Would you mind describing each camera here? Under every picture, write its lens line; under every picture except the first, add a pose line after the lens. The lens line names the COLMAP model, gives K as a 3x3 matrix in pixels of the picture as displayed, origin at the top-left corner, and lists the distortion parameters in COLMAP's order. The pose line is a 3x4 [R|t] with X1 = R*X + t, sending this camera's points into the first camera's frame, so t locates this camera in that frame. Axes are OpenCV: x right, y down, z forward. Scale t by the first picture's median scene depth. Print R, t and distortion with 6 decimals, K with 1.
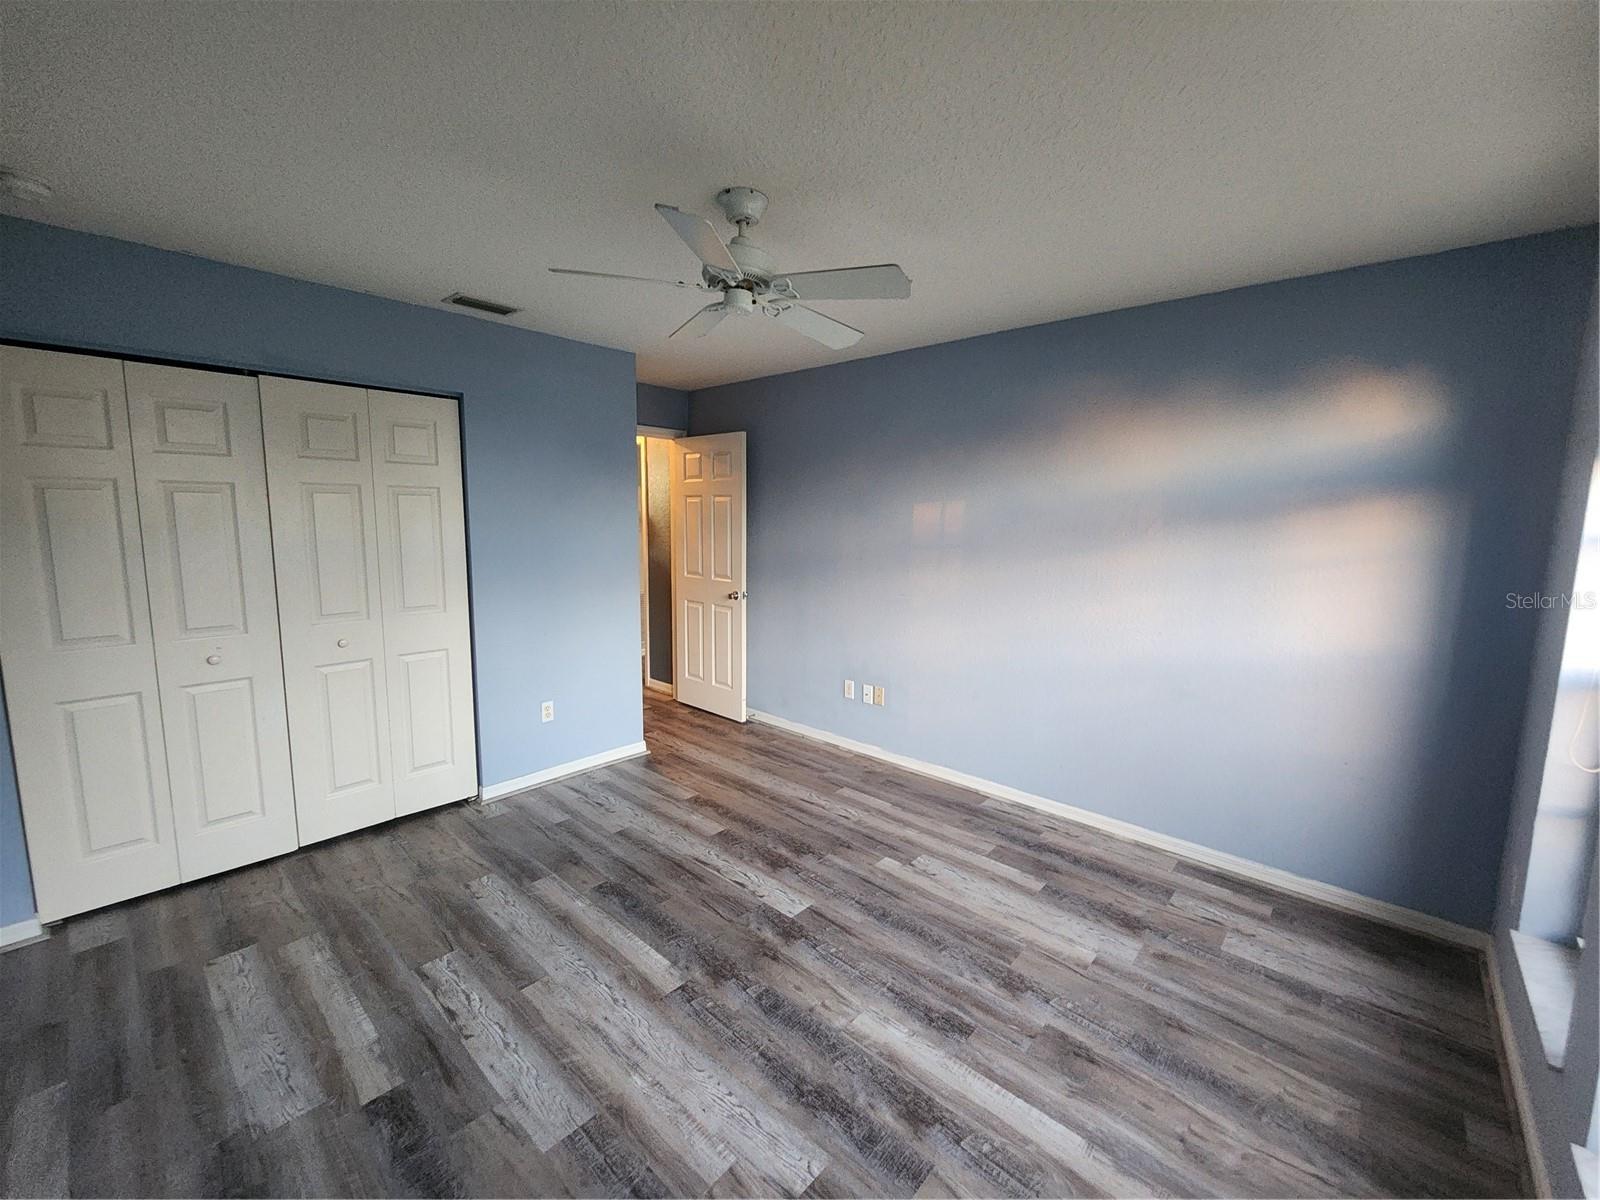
lens RADIAL K [[657.2, 0, 806.2], [0, 657.2, 596.2], [0, 0, 1]] dist [-0.007789, 0.002127]
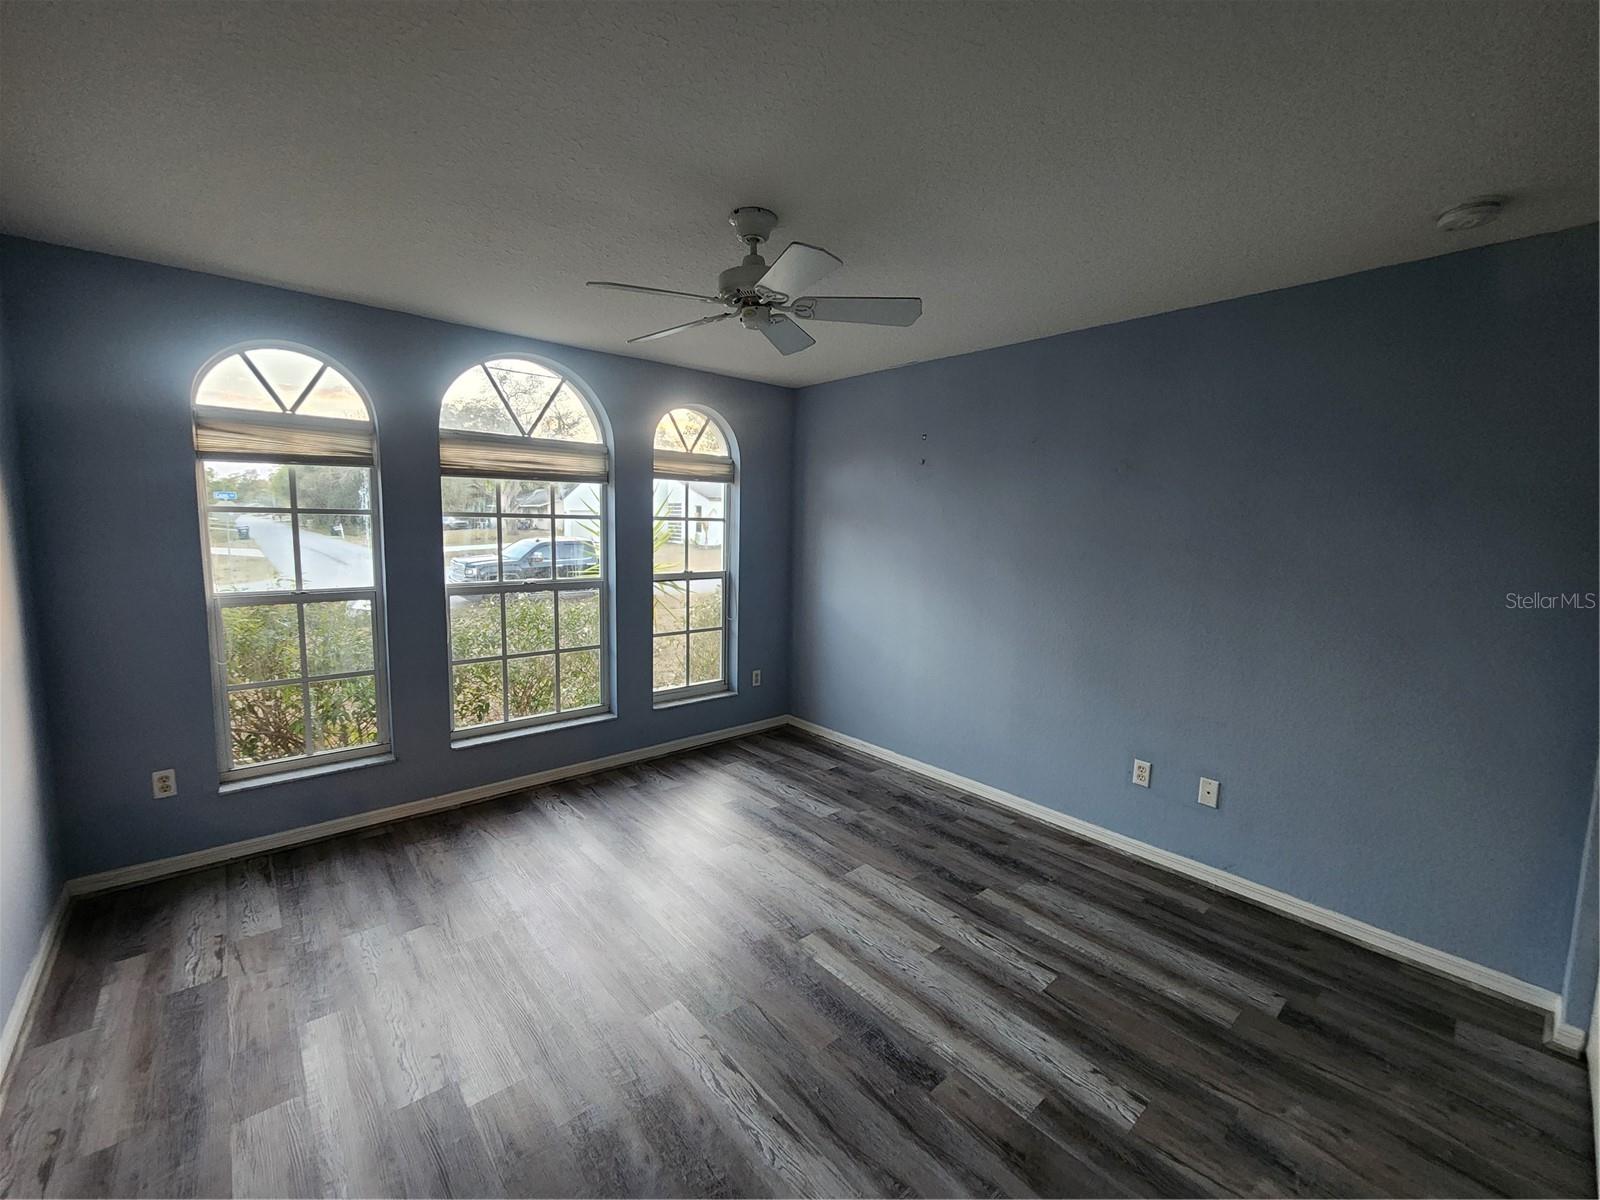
lens RADIAL K [[657.2, 0, 799.9], [0, 657.2, 595.8], [0, 0, 1]] dist [-0.007789, 0.002127]
pose [[-0.992020, -0.048748, 0.116274, -0.281913], [-0.019589, 0.970622, 0.239809, -0.239839], [-0.124548, 0.235618, -0.963832, 1.889267]]
